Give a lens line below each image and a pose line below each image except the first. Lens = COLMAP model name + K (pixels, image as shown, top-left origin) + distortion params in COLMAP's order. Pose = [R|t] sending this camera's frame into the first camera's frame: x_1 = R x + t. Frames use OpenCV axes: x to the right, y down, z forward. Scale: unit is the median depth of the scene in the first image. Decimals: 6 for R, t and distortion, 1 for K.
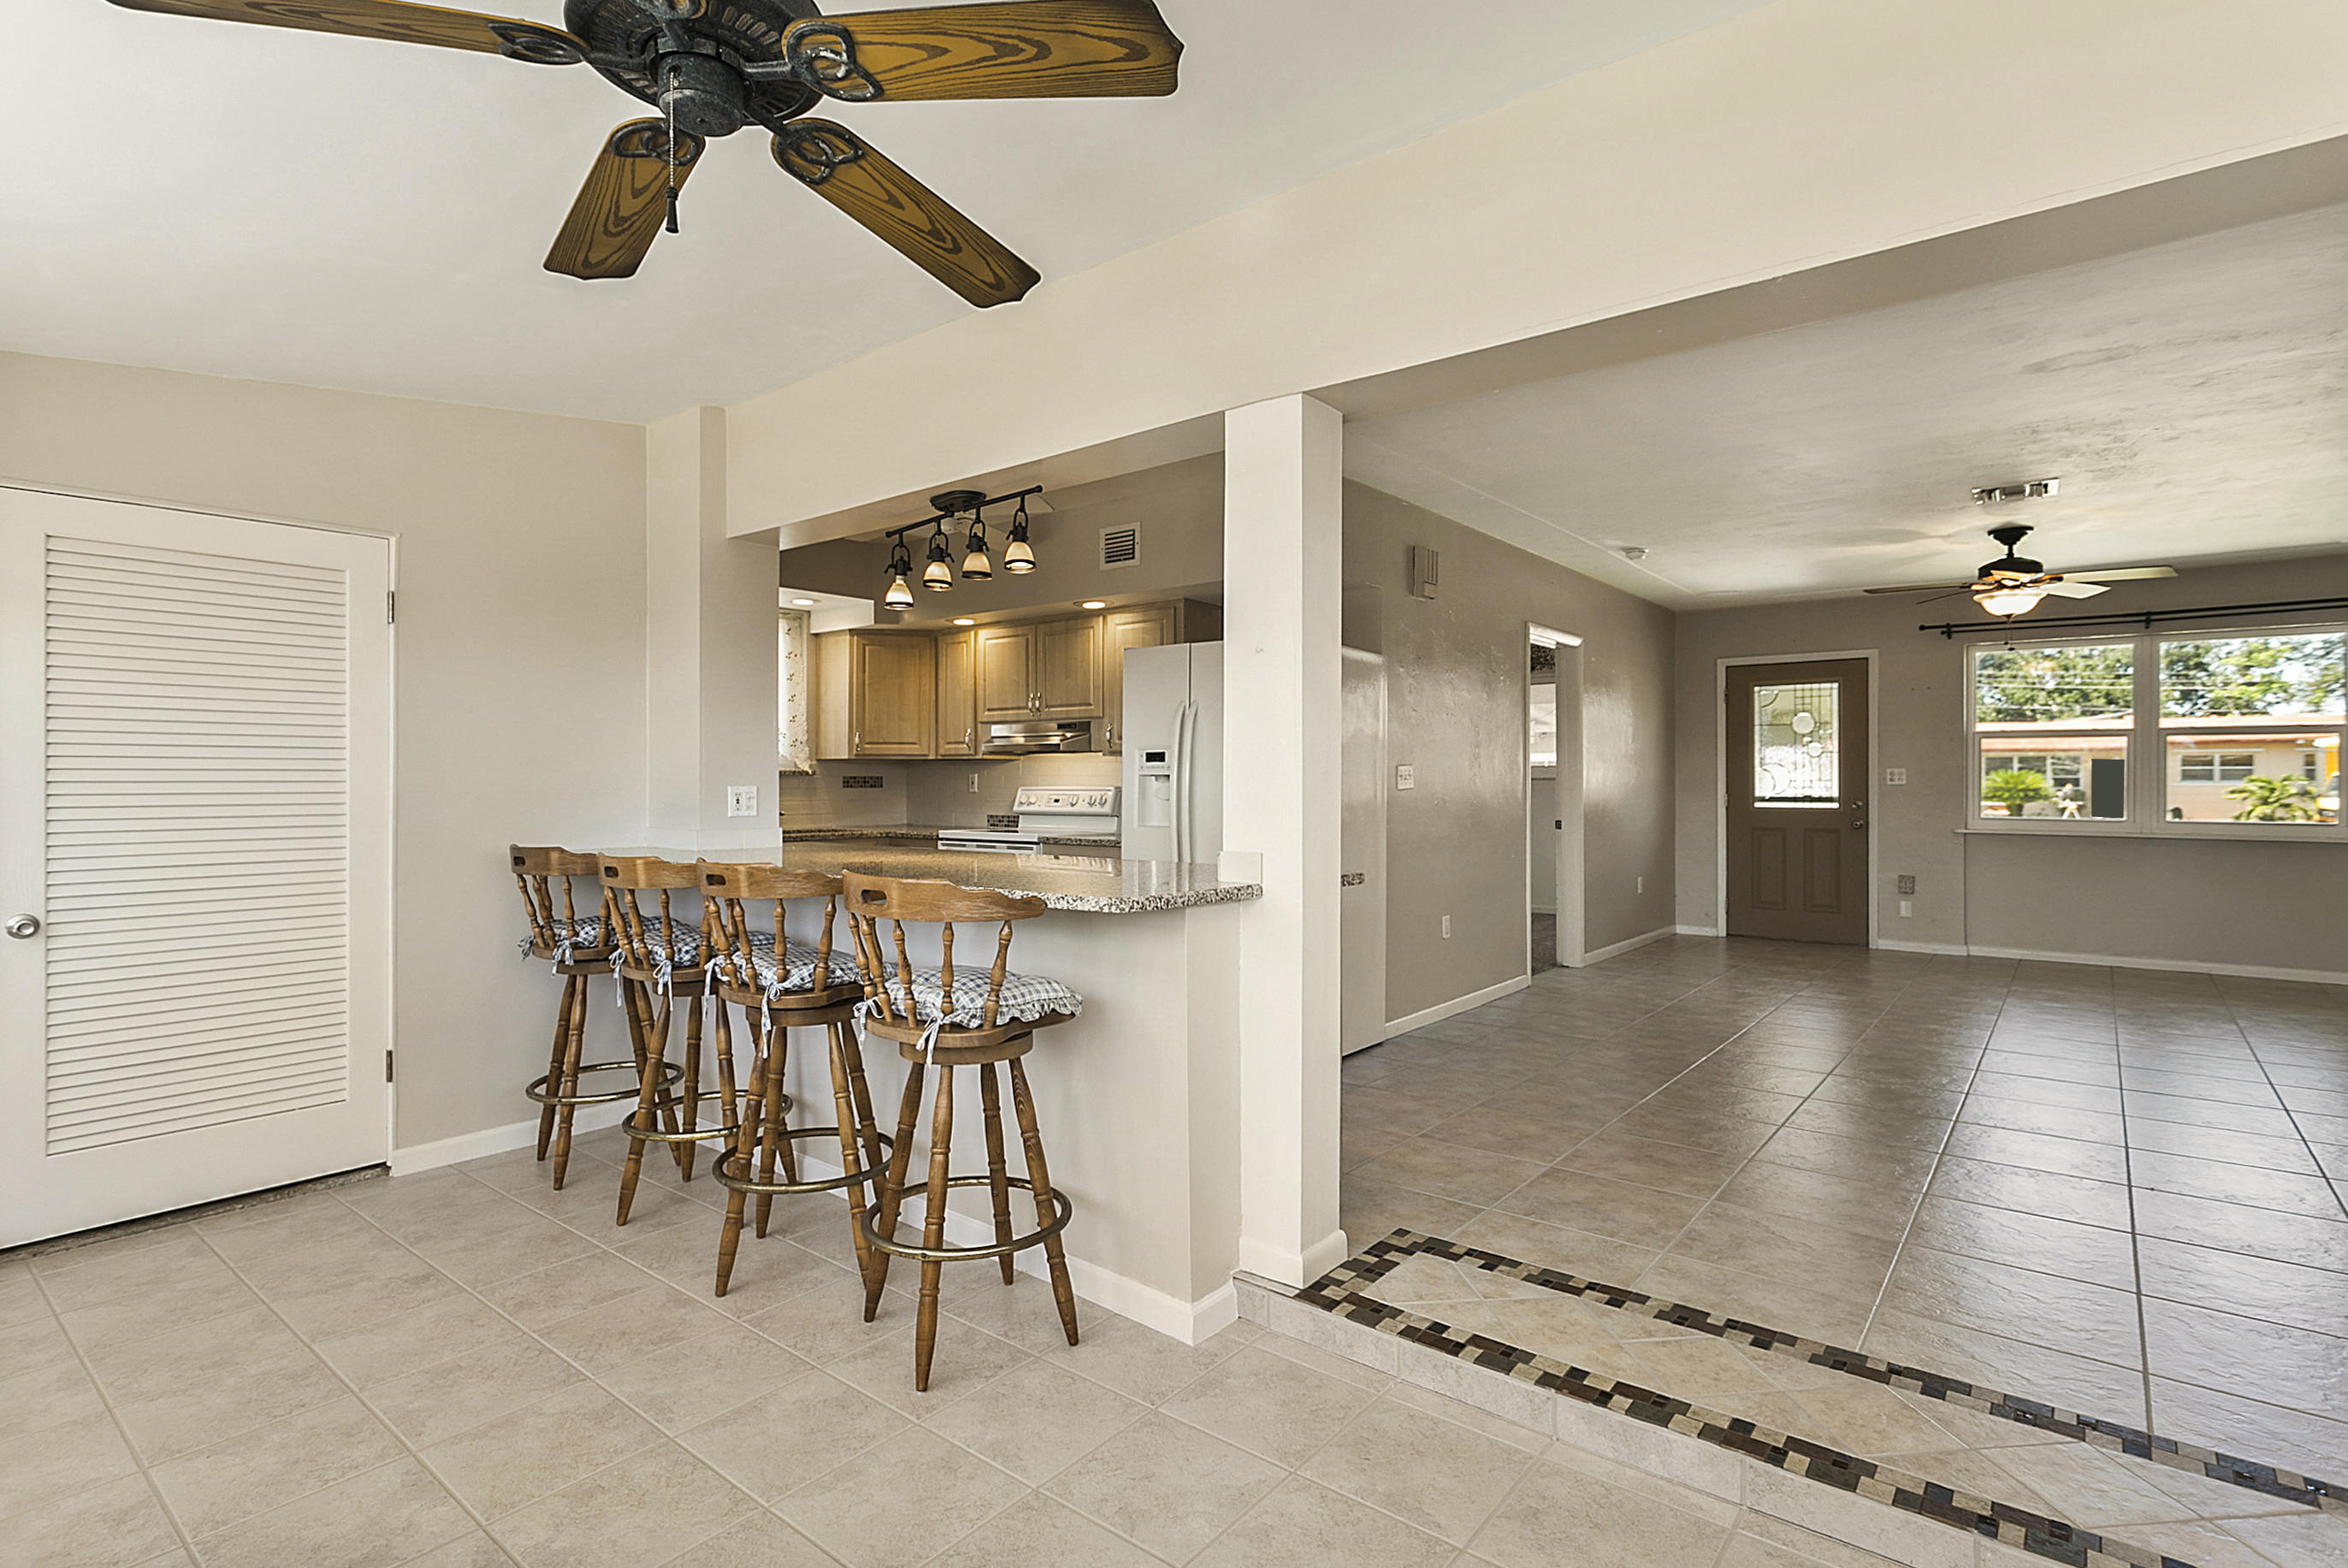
lens RADIAL K [[1142.7, 0, 1154.3], [0, 1142.7, 779.4], [0, 0, 1]] dist [0.008978, -0.002432]
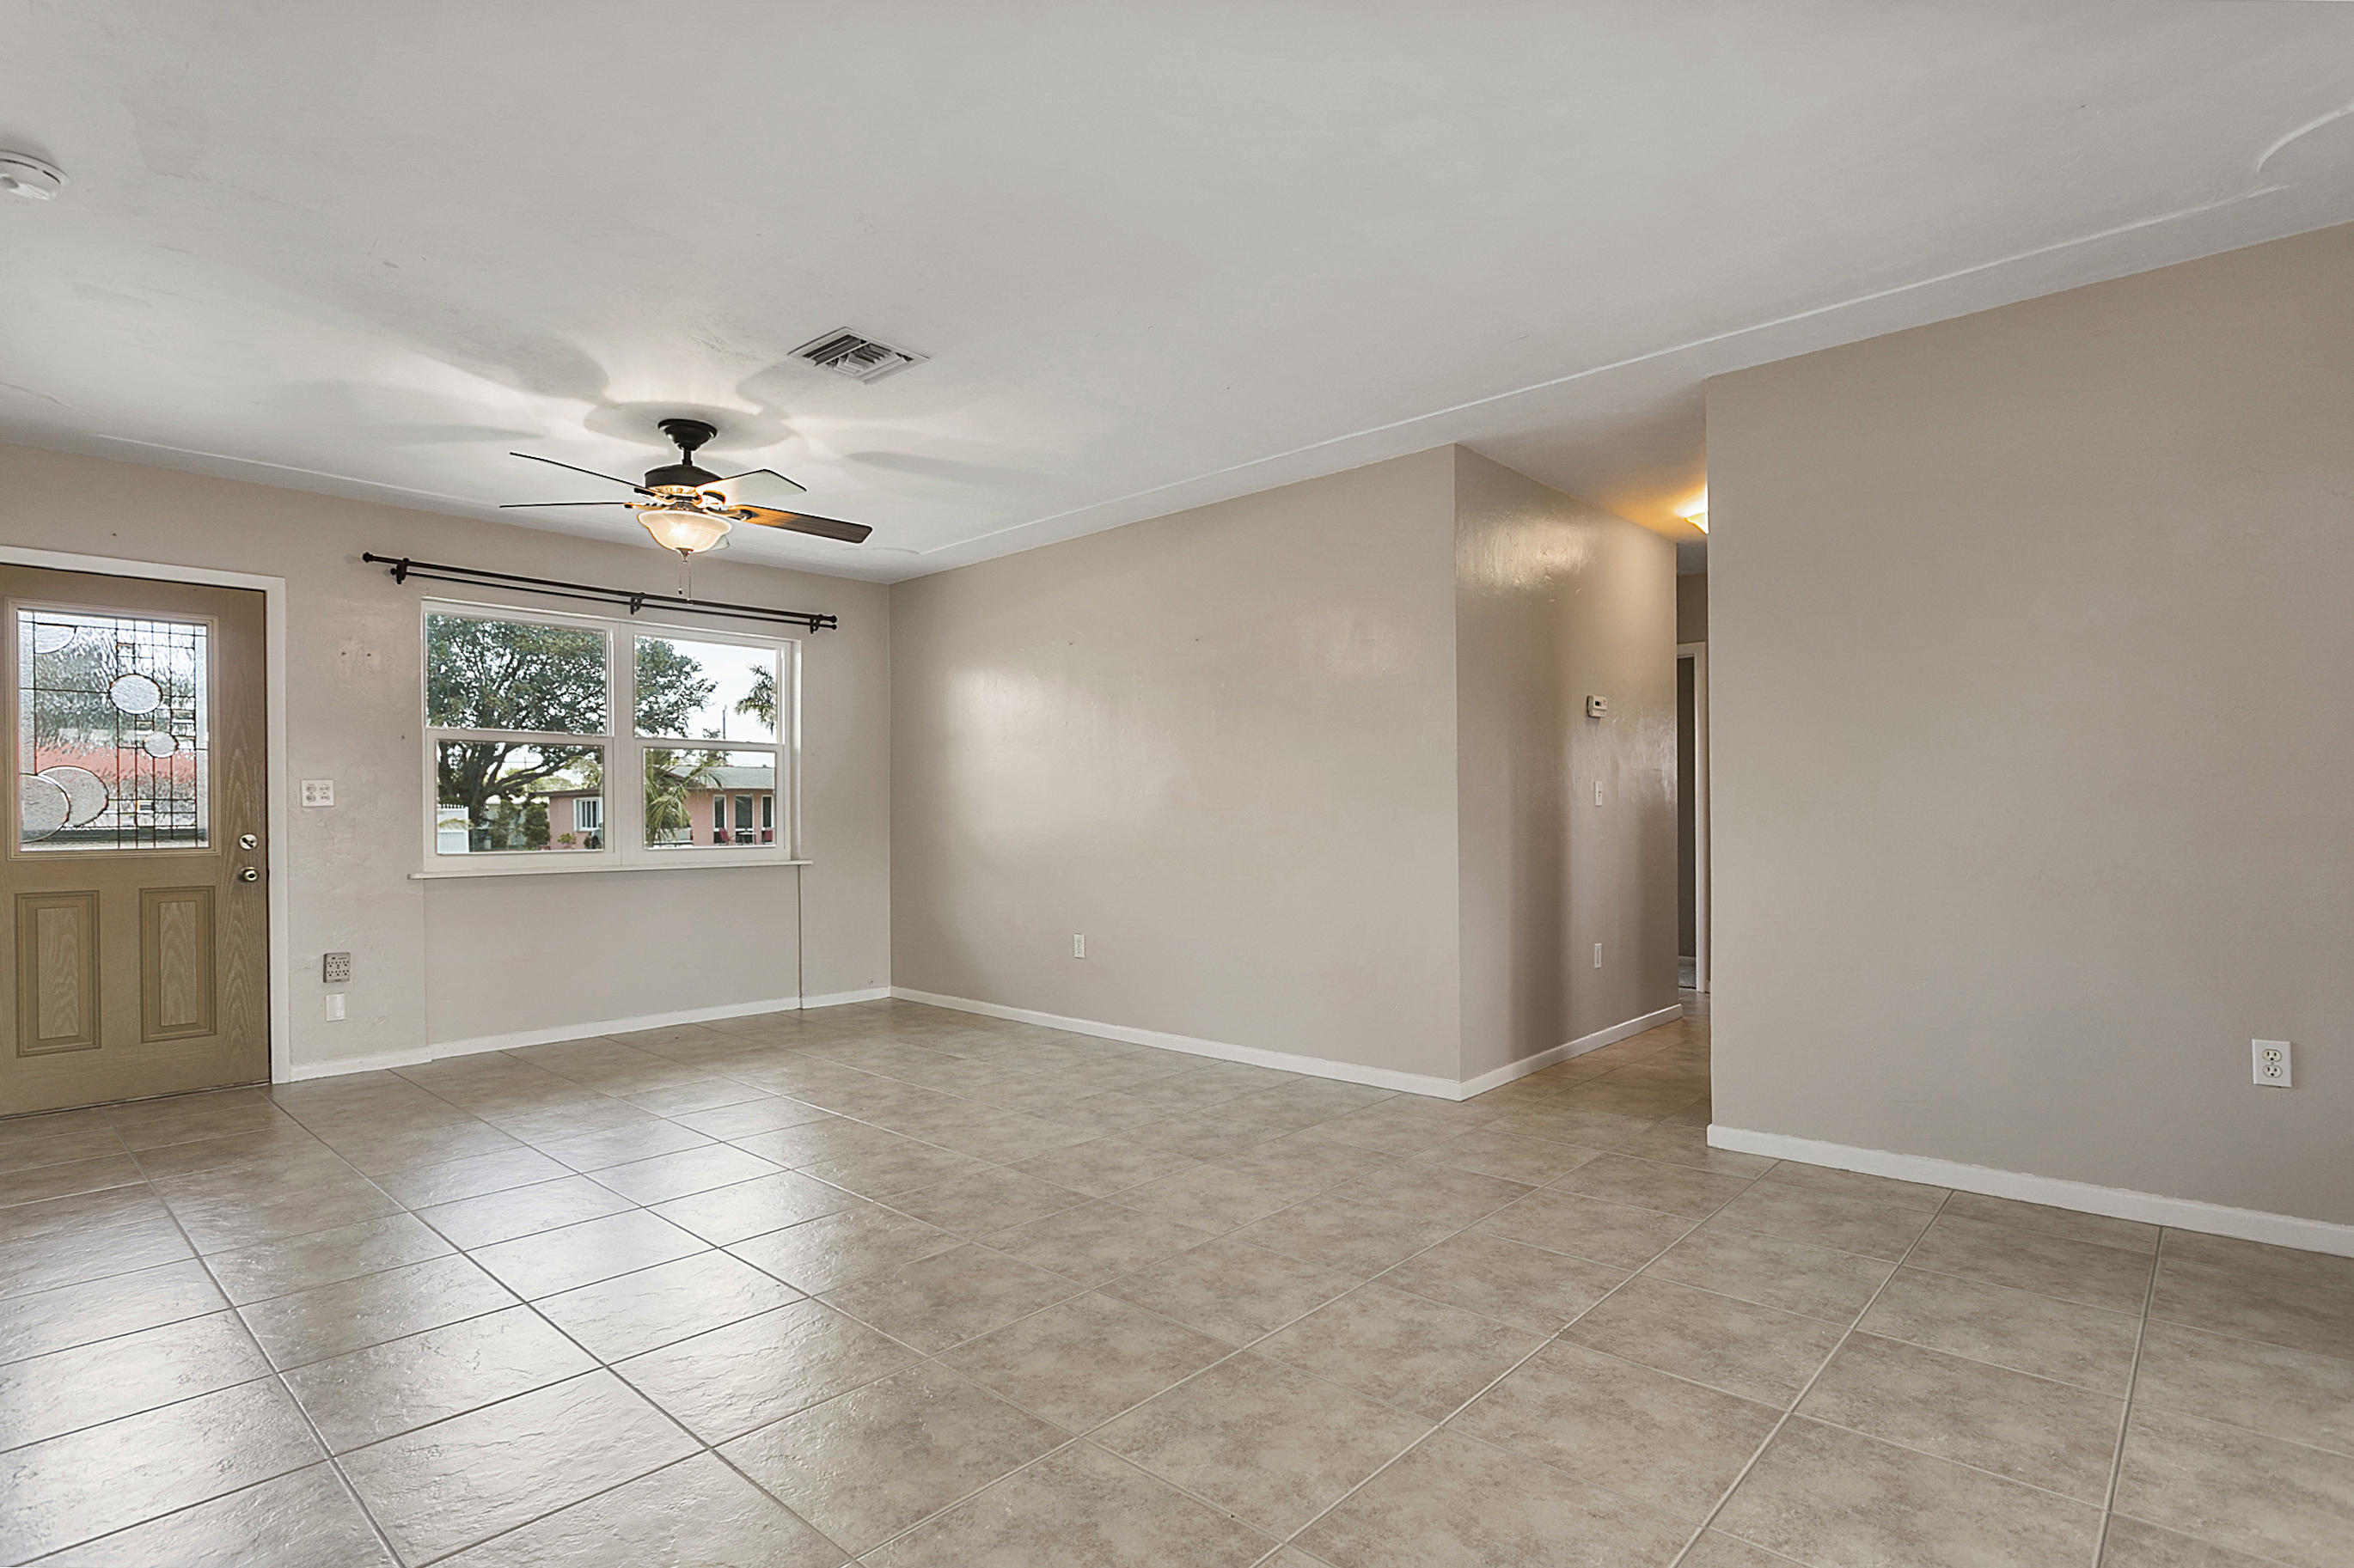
lens RADIAL K [[1186.8, 0, 1181.0], [0, 1186.8, 807.2], [0, 0, 1]] dist [0.006640, -0.002228]
pose [[0.058674, 0.000670, 0.998277, 0.052979], [0.008951, 0.999959, -0.001198, 0.012701], [-0.998237, 0.009006, 0.058665, 0.640305]]
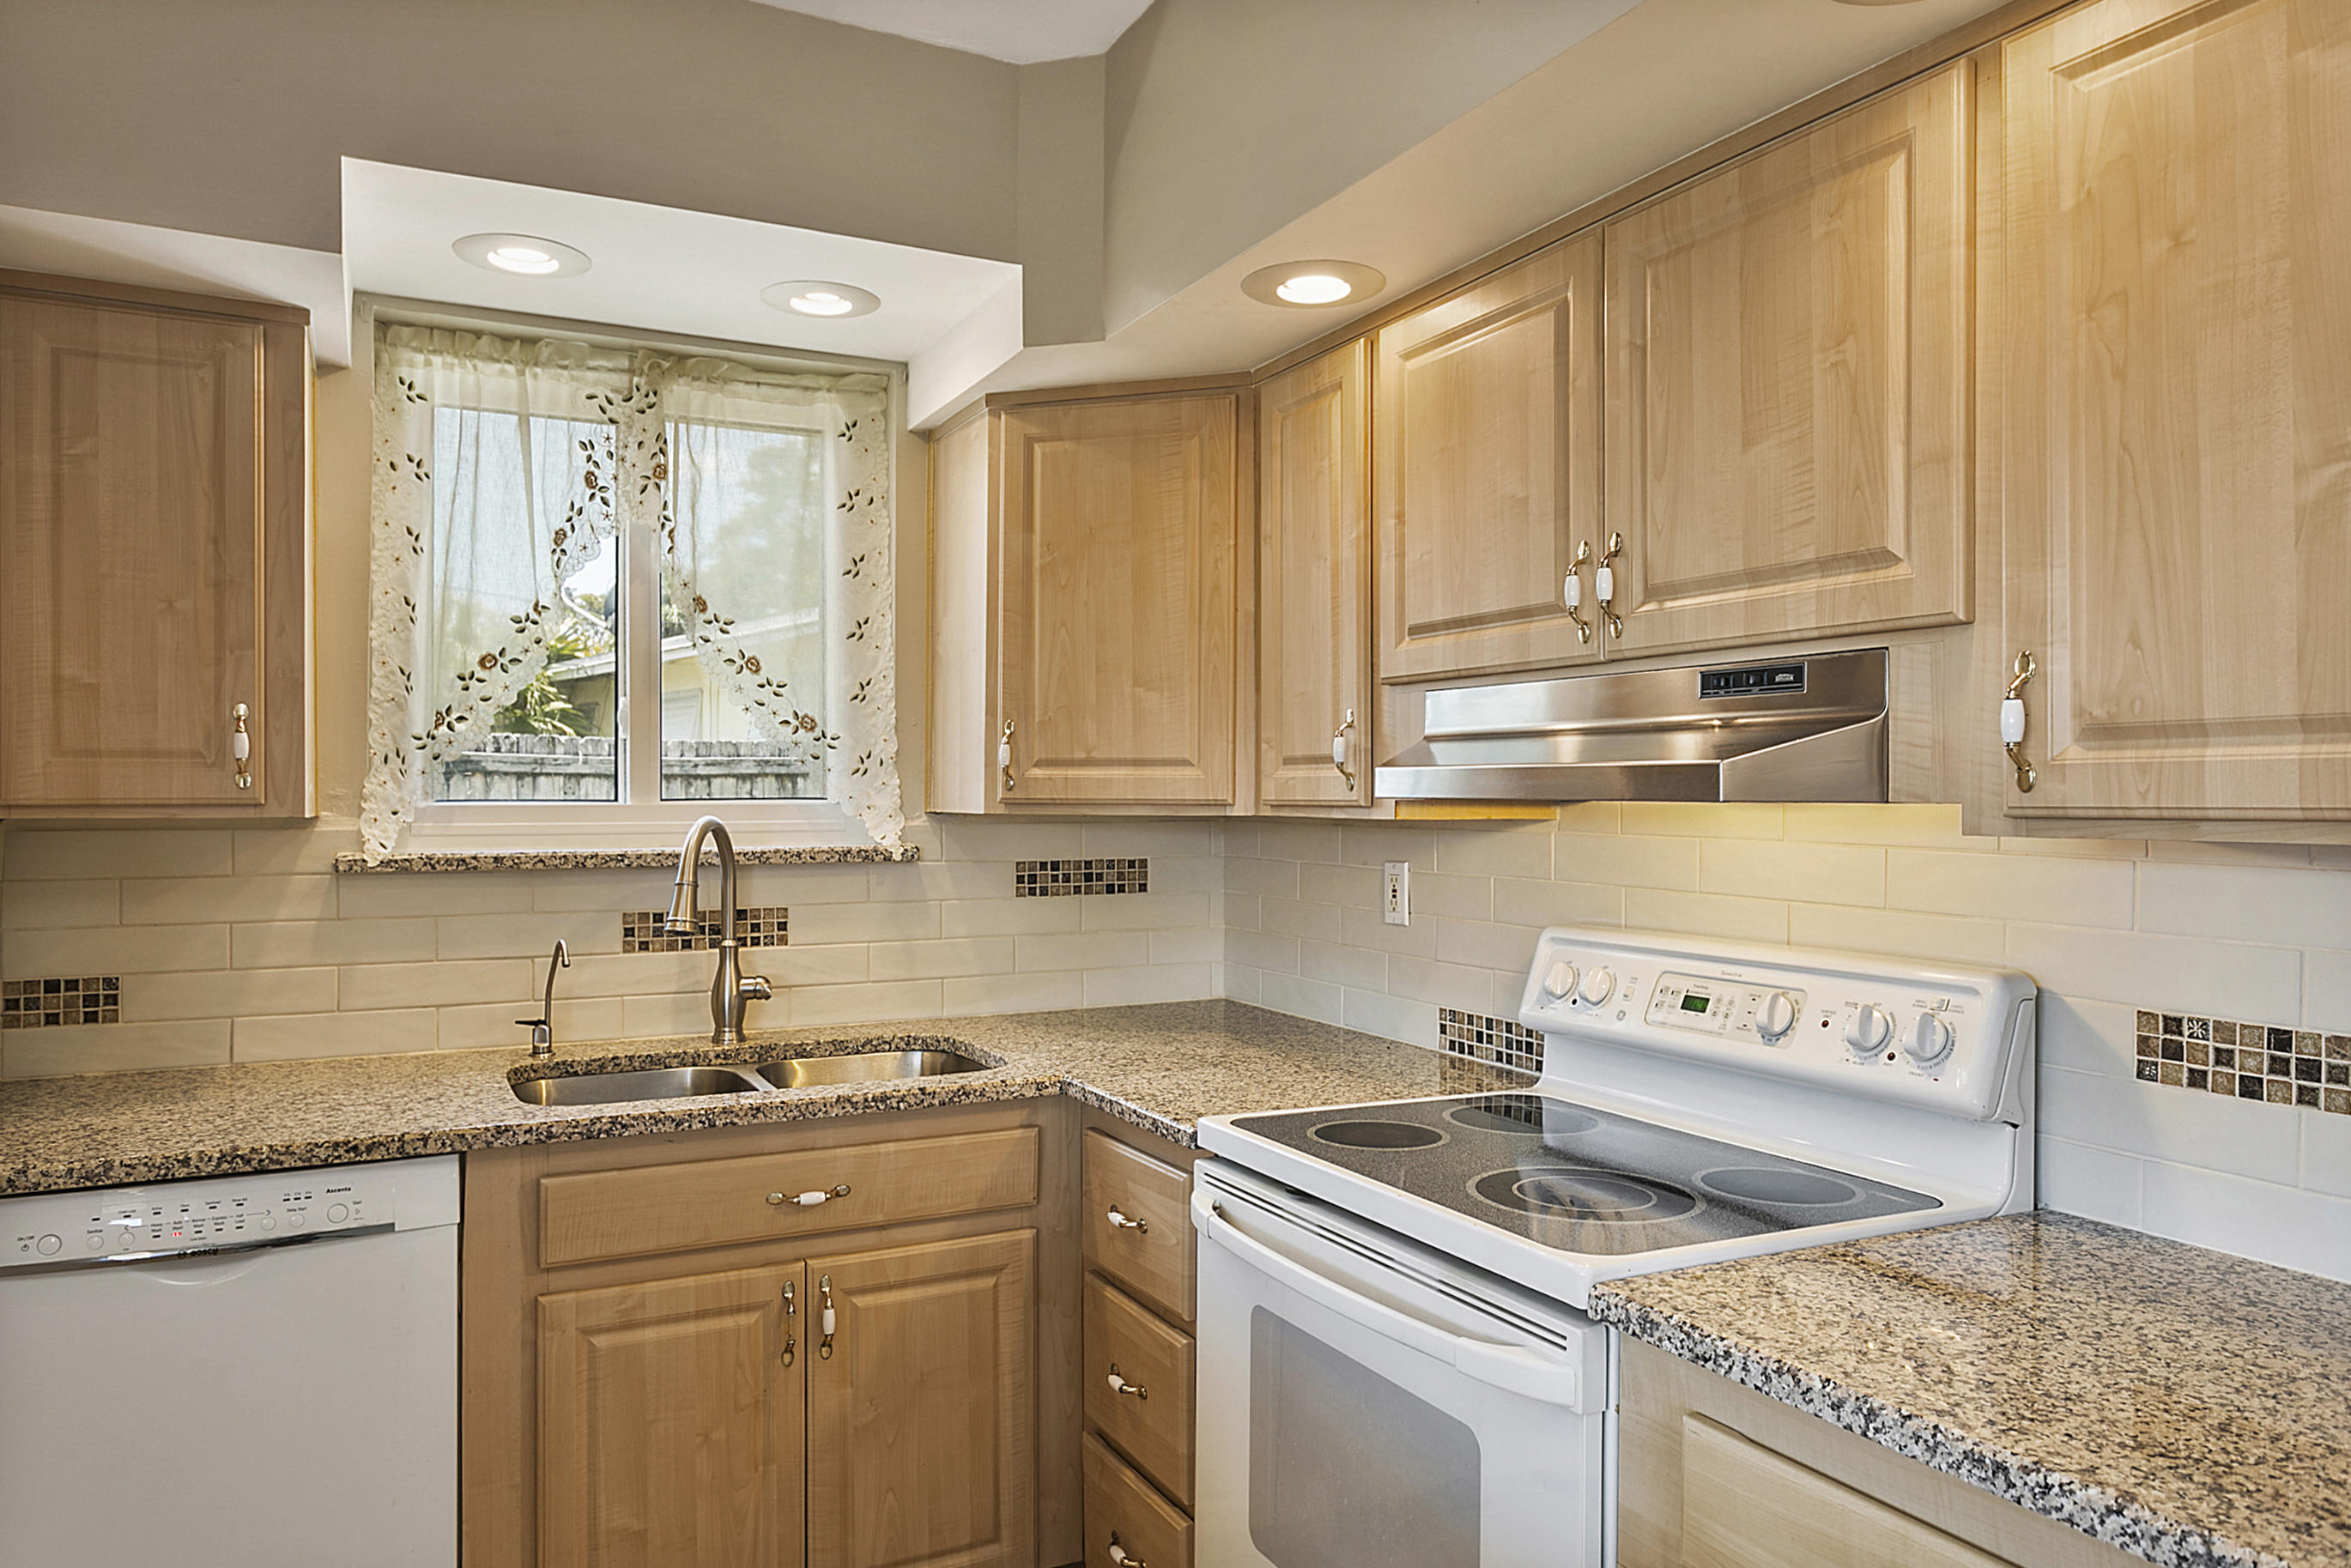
lens RADIAL K [[1525.8, 0, 1178.0], [0, 1525.8, 796.2], [0, 0, 1]] dist [-0.010907, 0.011874]
pose [[0.918084, 0.001513, -0.396383, -0.060706], [-0.001408, 0.999999, 0.000558, -0.025108], [0.396383, 0.000045, 0.918085, 0.687643]]
